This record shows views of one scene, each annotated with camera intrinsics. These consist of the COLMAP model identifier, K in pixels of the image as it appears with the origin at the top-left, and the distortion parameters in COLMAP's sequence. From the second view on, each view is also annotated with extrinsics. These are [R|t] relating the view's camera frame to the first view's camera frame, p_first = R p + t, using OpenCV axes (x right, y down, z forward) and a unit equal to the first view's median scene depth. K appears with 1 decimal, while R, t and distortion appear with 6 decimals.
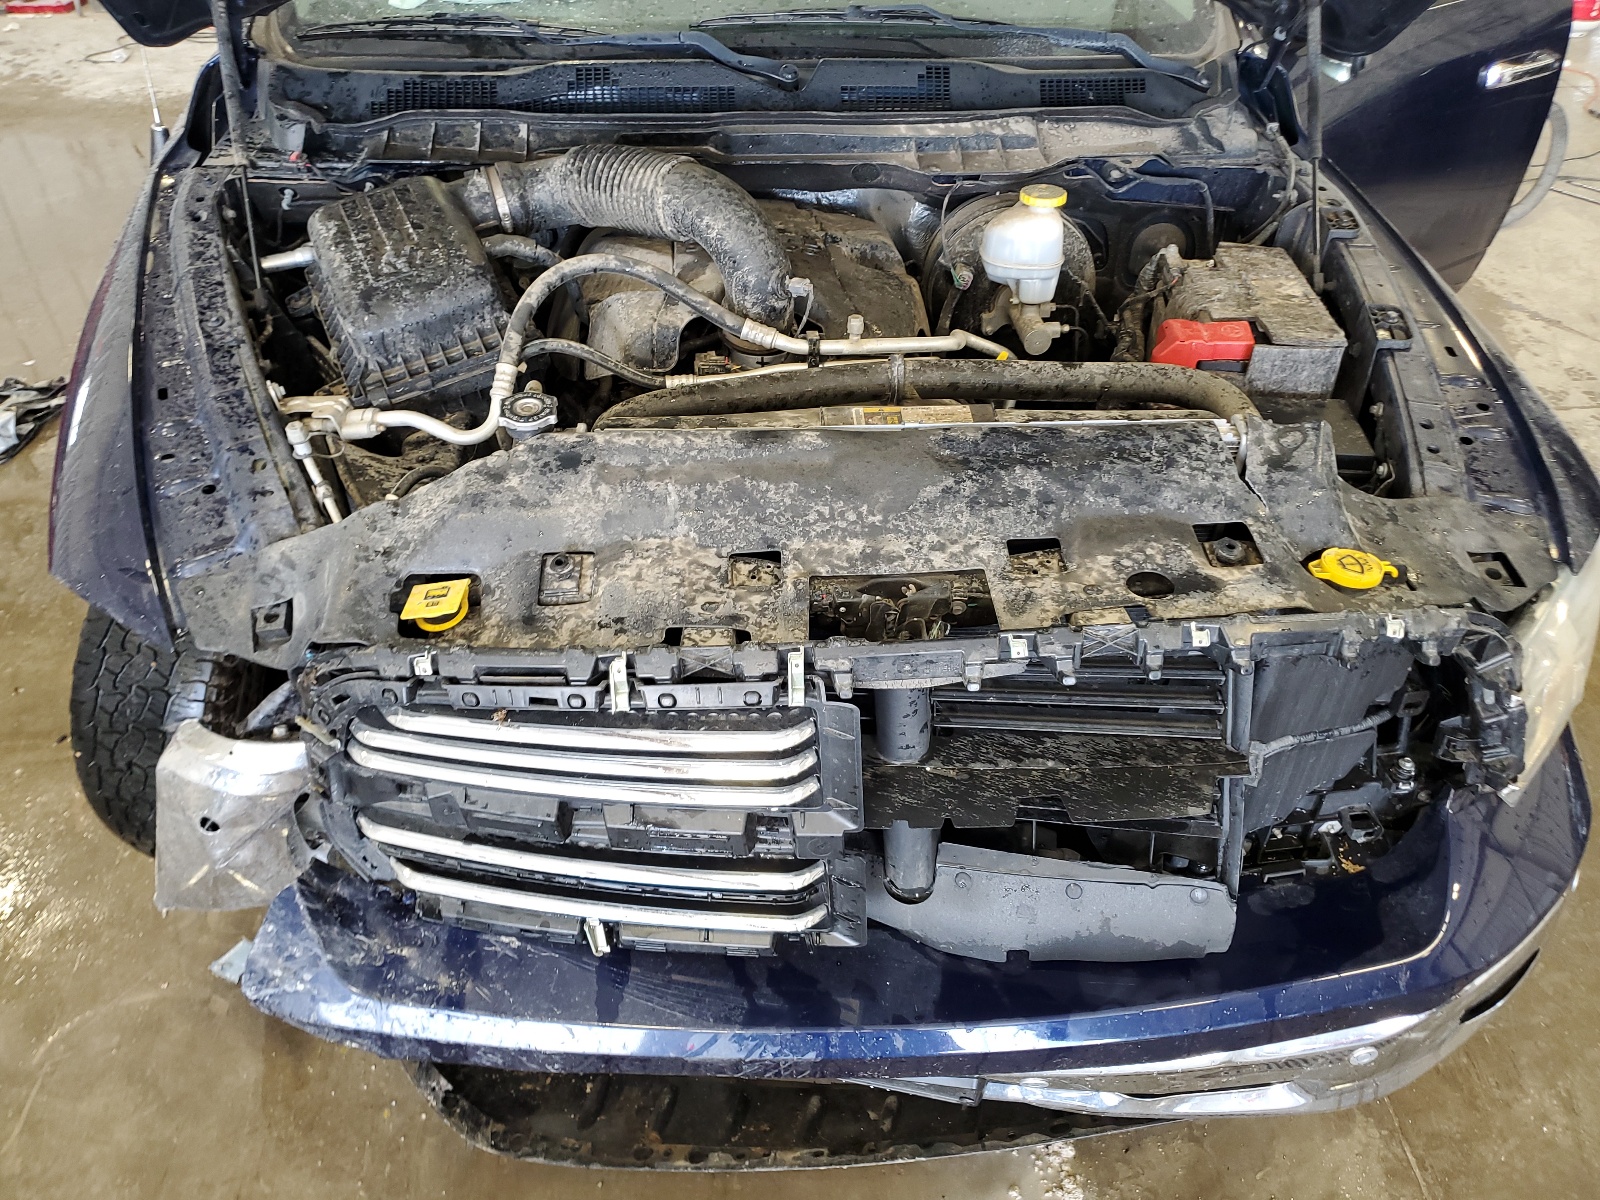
lens RADIAL K [[1275.5, 0, 800.0], [0, 1275.5, 600.0], [0, 0, 1]] dist [0.002246, -0.000644]
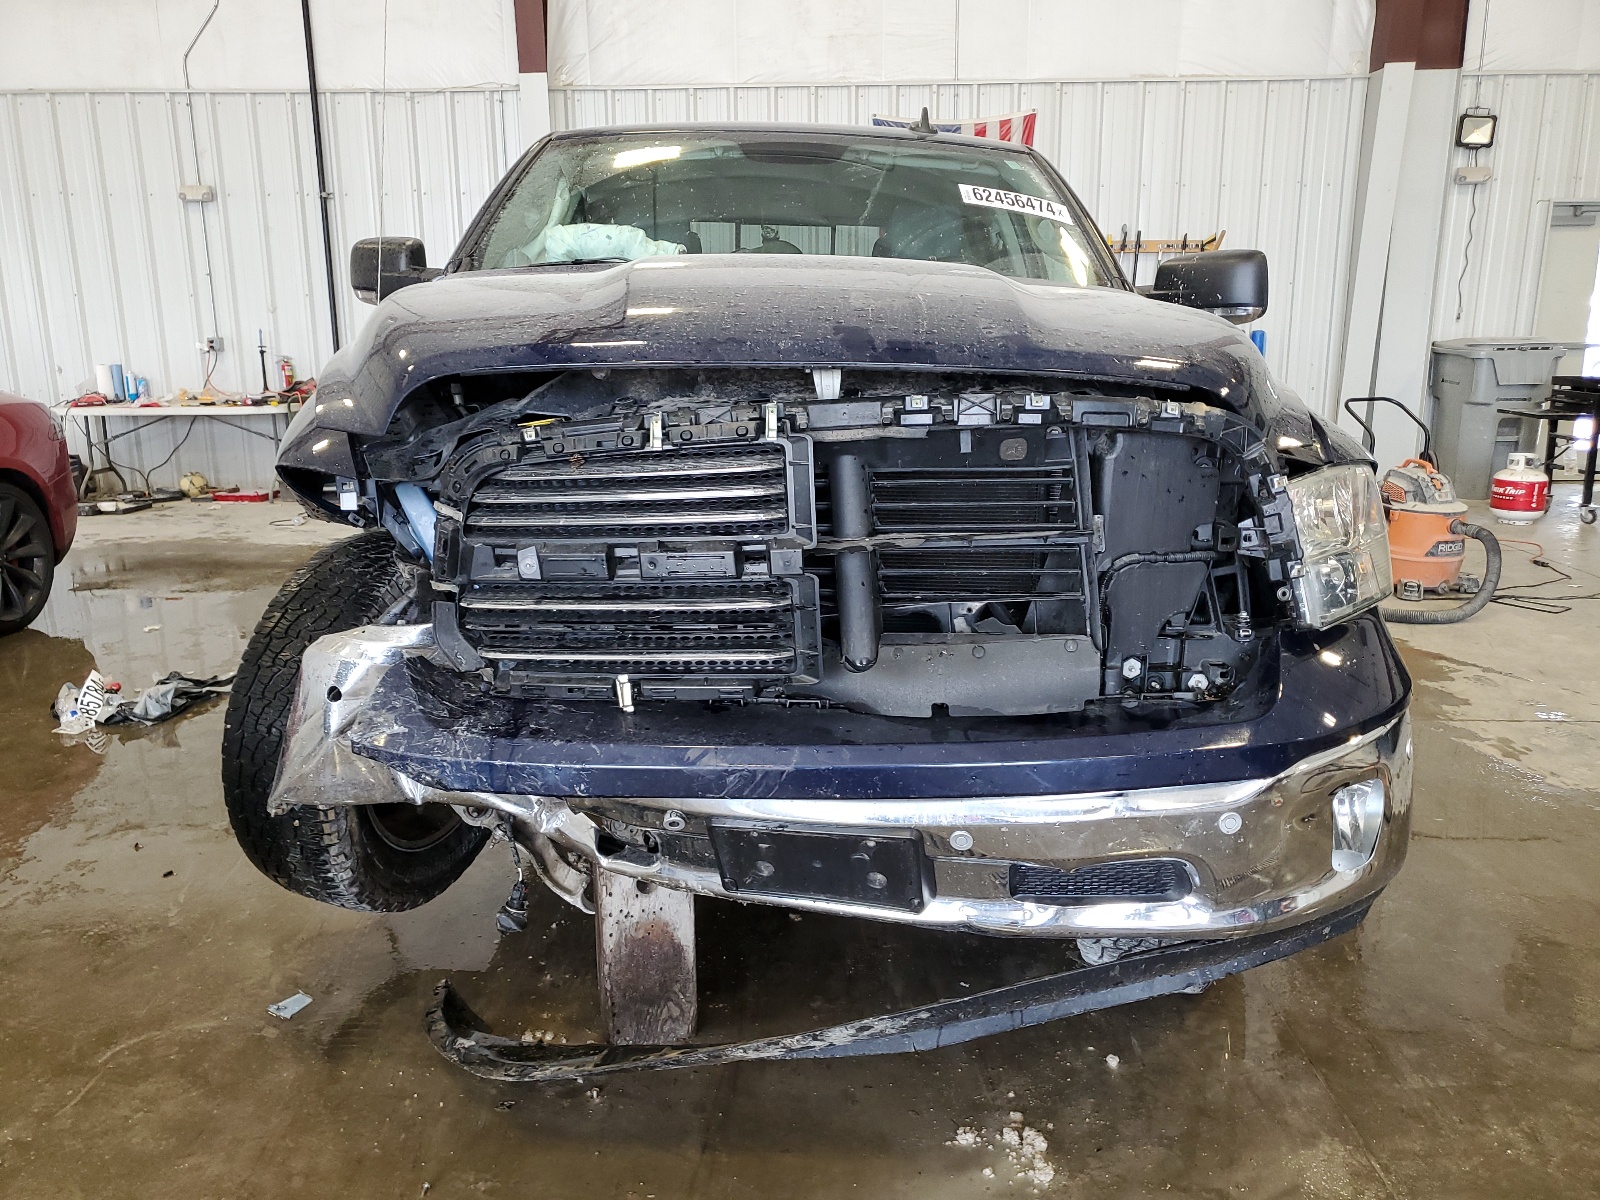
lens RADIAL K [[1275.5, 0, 800.0], [0, 1275.5, 600.0], [0, 0, 1]] dist [0.002246, -0.000644]
pose [[0.998186, 0.016318, -0.057949, 0.065338], [-0.039878, 0.900327, -0.433384, 0.486637], [0.045101, 0.434908, 0.899345, -0.147500]]
